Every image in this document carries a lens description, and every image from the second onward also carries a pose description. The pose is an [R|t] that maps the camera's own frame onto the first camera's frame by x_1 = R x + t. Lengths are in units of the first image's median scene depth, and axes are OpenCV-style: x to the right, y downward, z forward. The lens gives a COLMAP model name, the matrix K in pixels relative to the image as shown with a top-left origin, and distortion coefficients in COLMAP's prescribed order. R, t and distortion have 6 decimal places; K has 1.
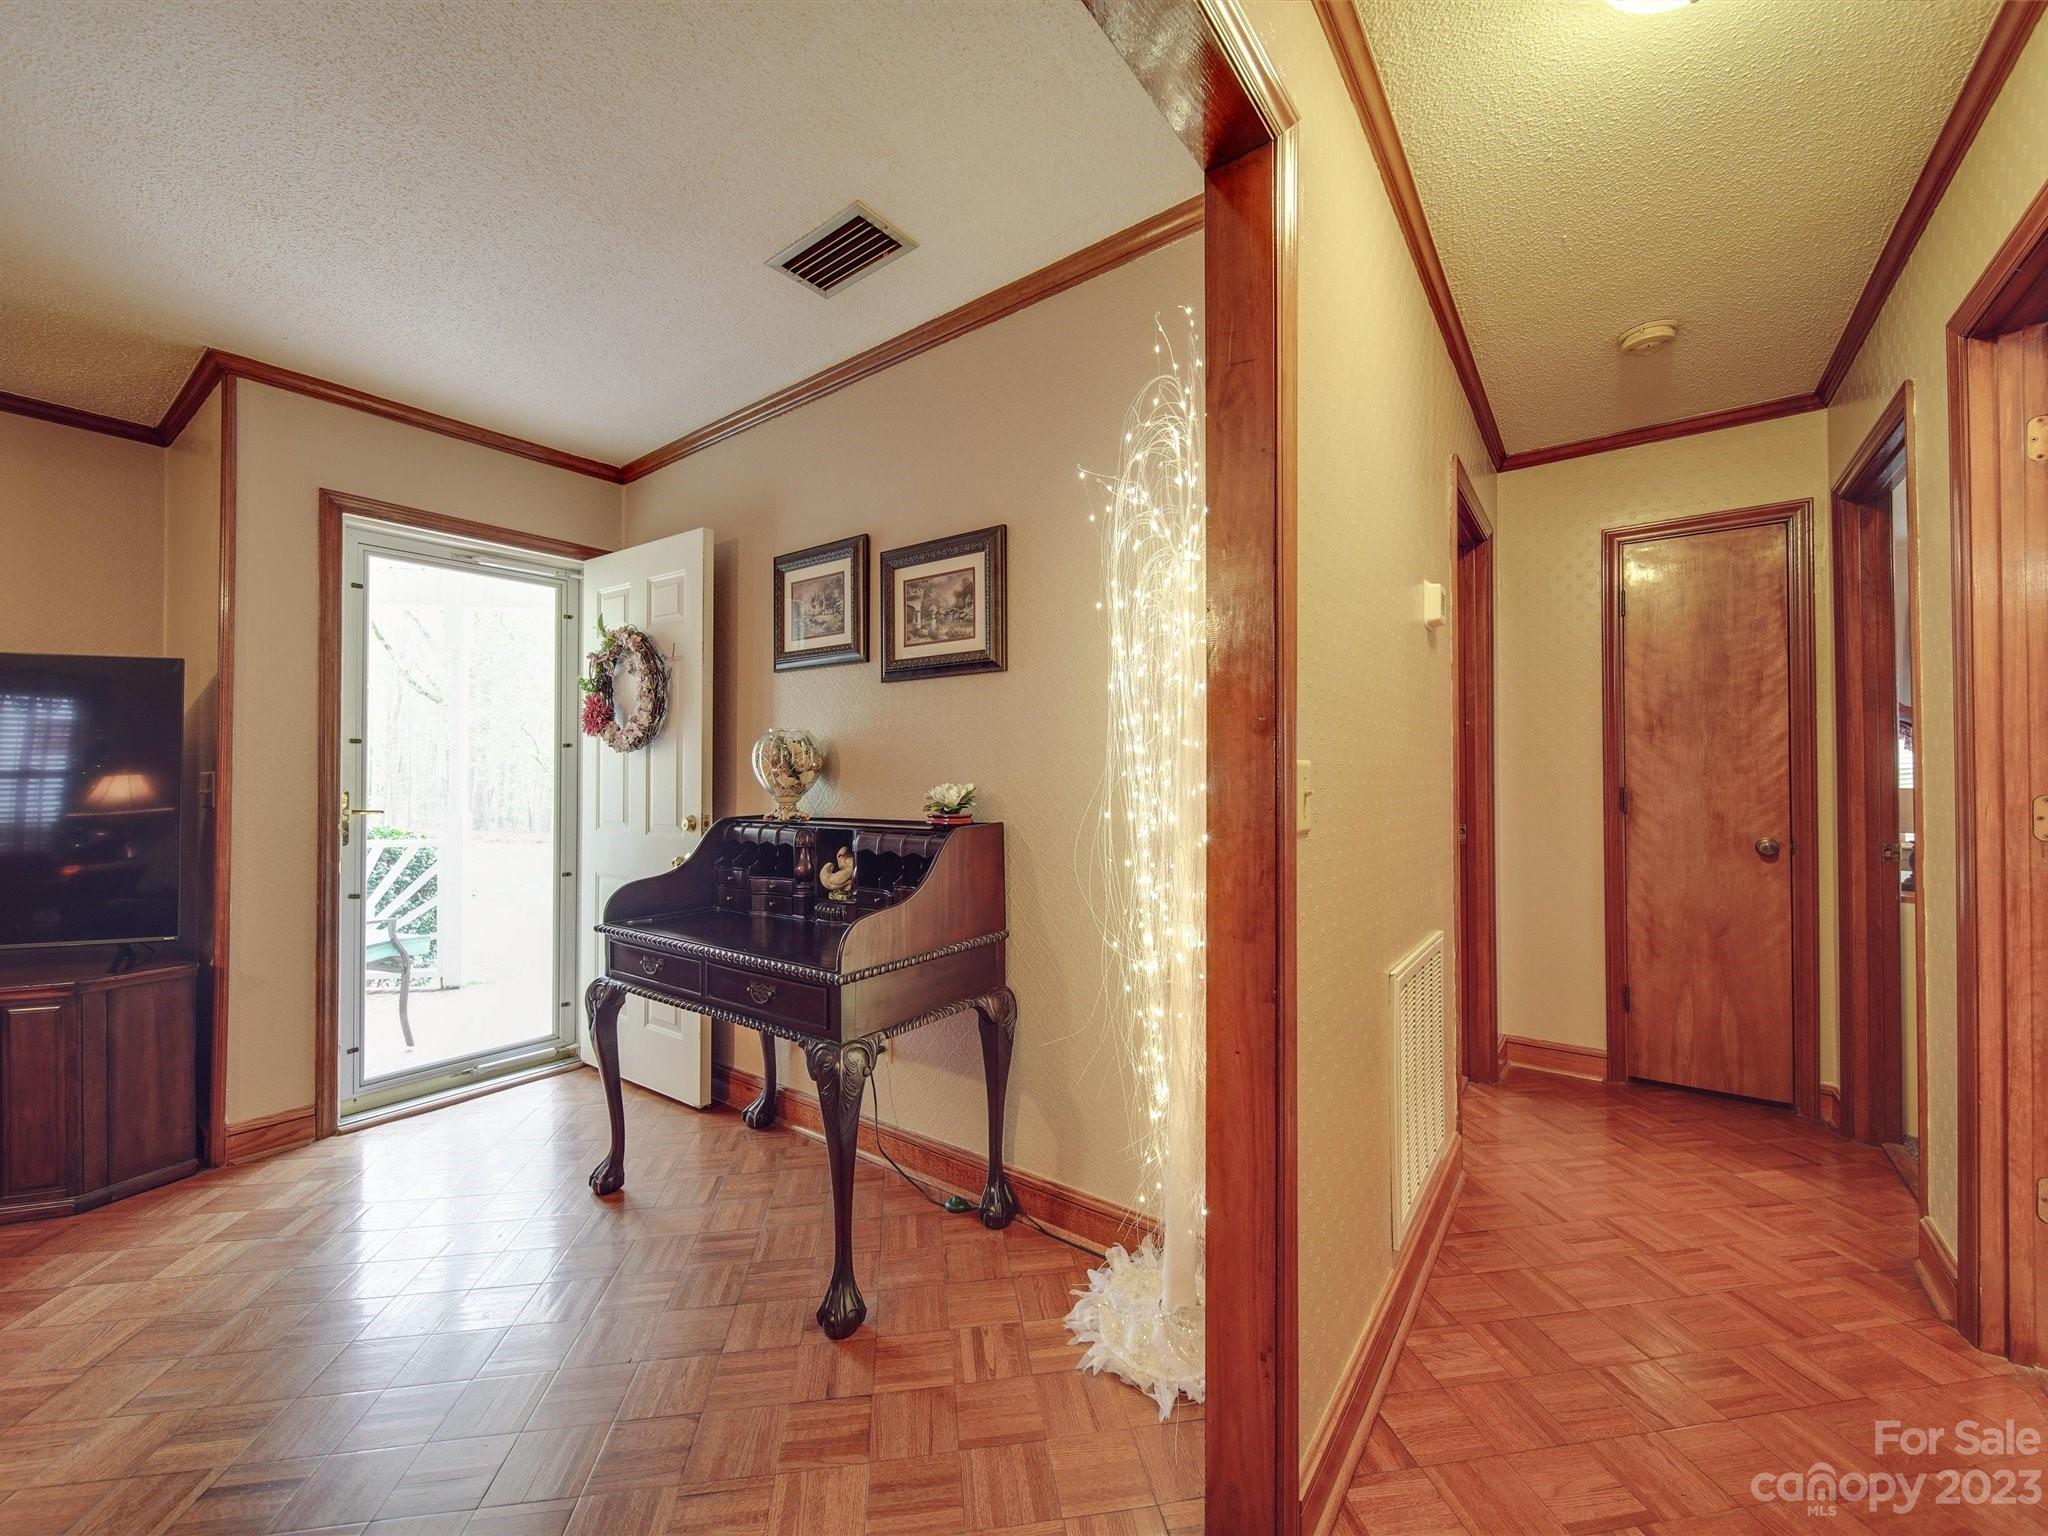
lens RADIAL K [[806.7, 0, 1025.2], [0, 806.7, 769.7], [0, 0, 1]] dist [0.001142, -0.001904]
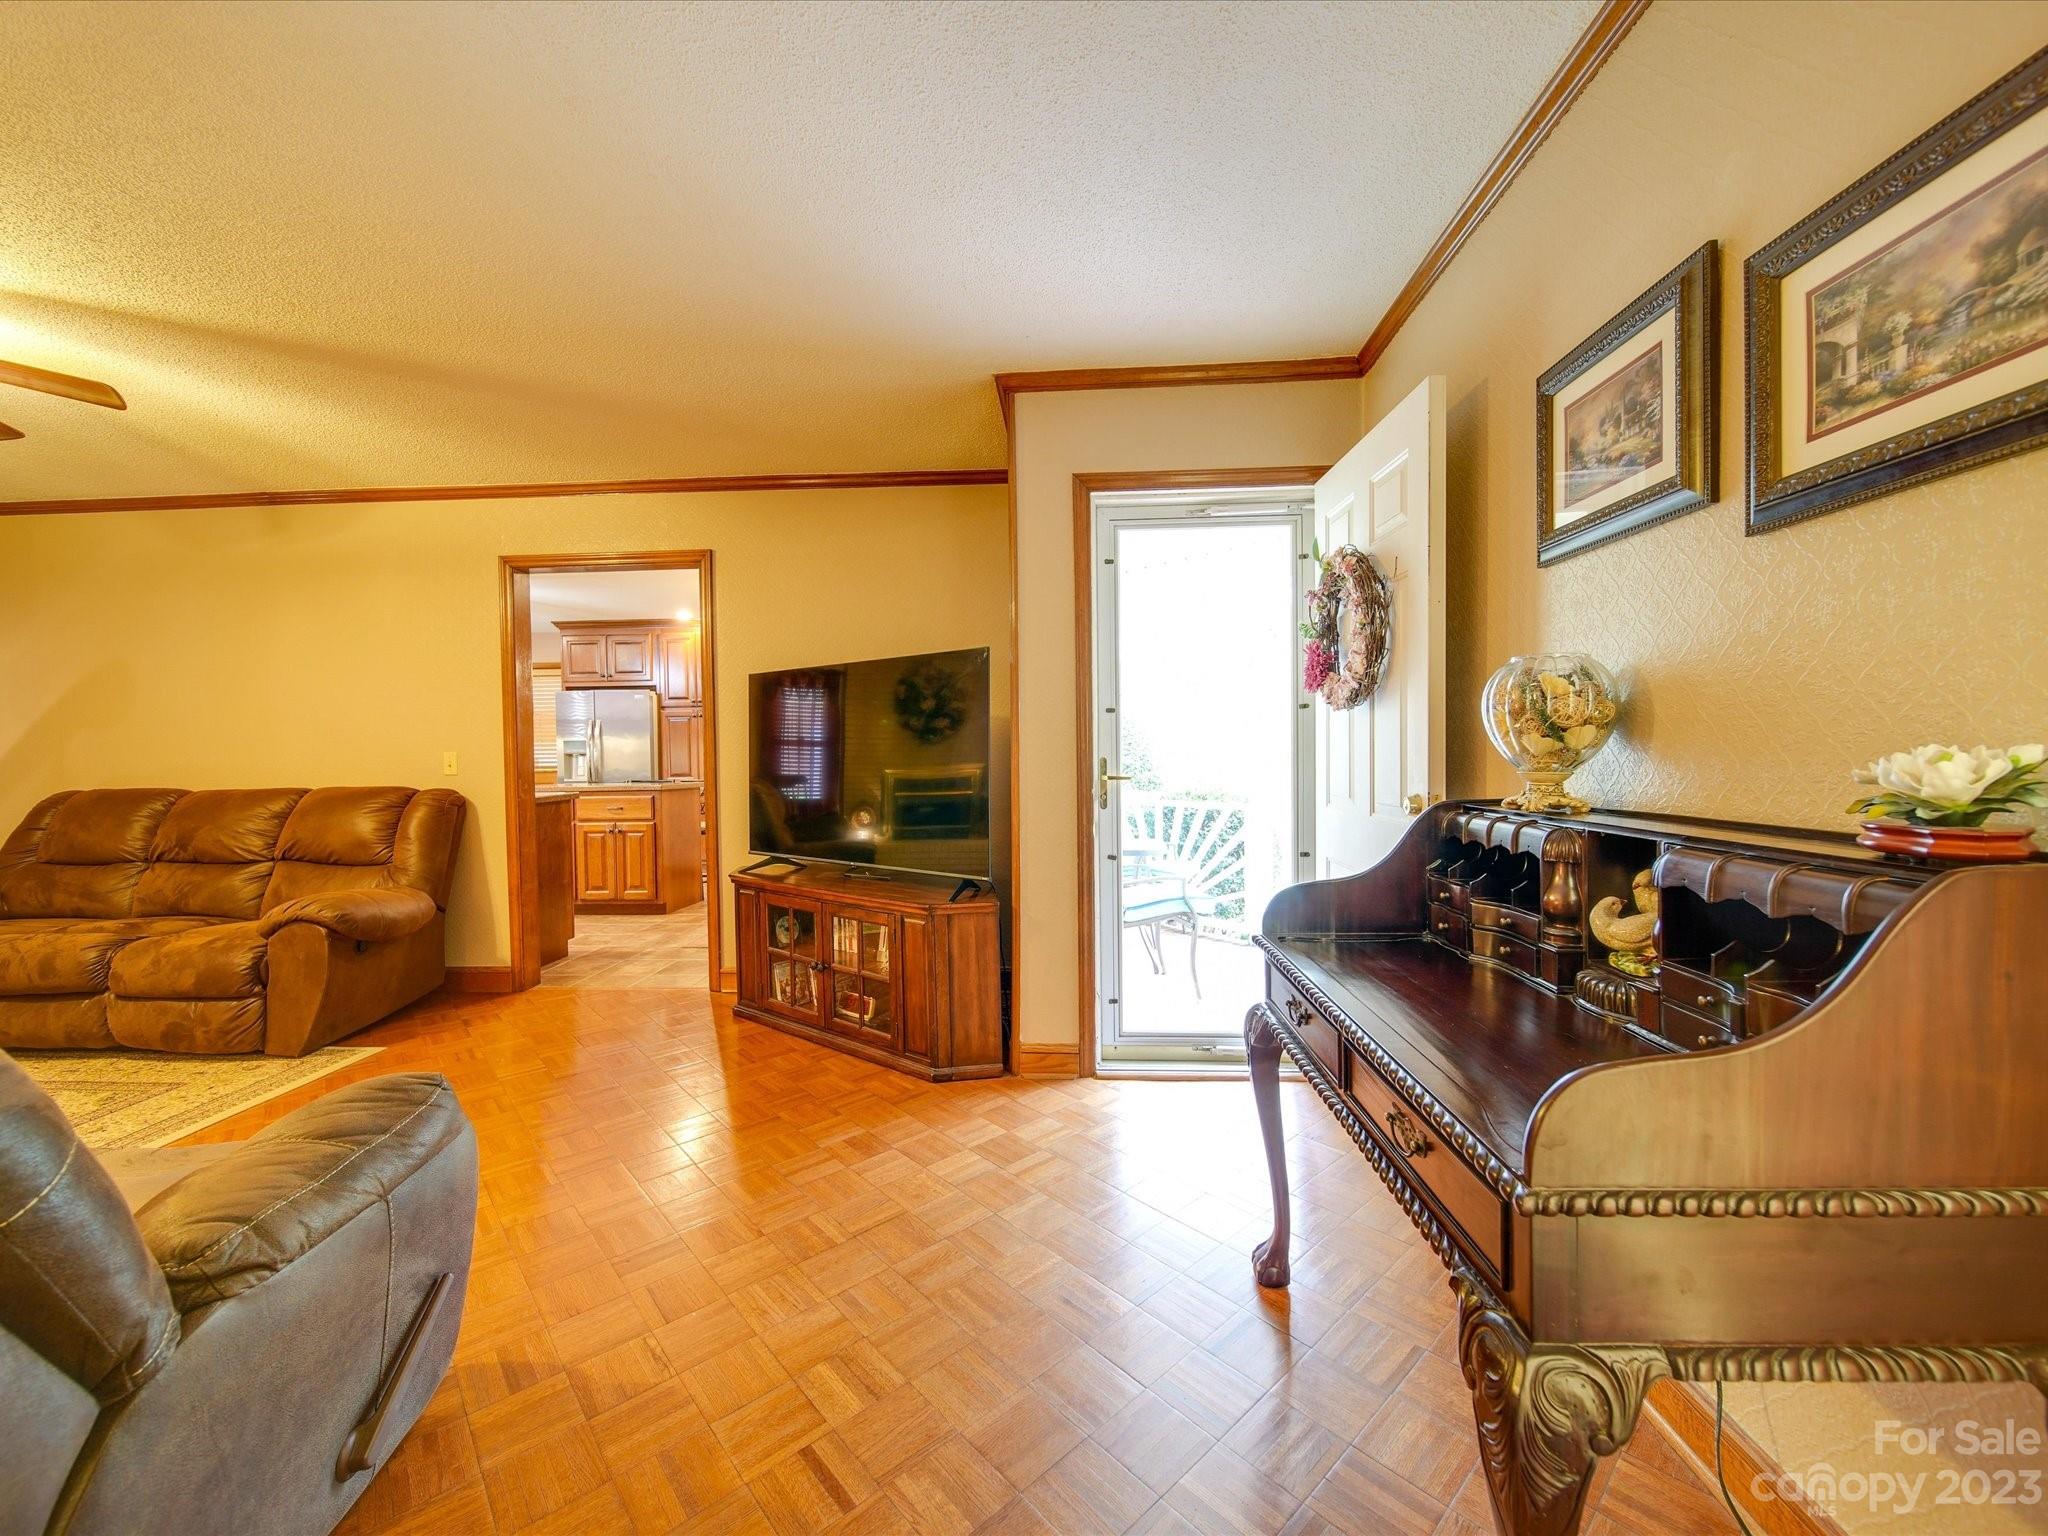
lens RADIAL K [[806.7, 0, 1029.3], [0, 806.7, 766.4], [0, 0, 1]] dist [0.001142, -0.001904]
pose [[0.555698, 0.013060, -0.831282, -0.014817], [0.017177, 0.999483, 0.027186, 0.008191], [0.831207, -0.029386, 0.555186, 0.367705]]
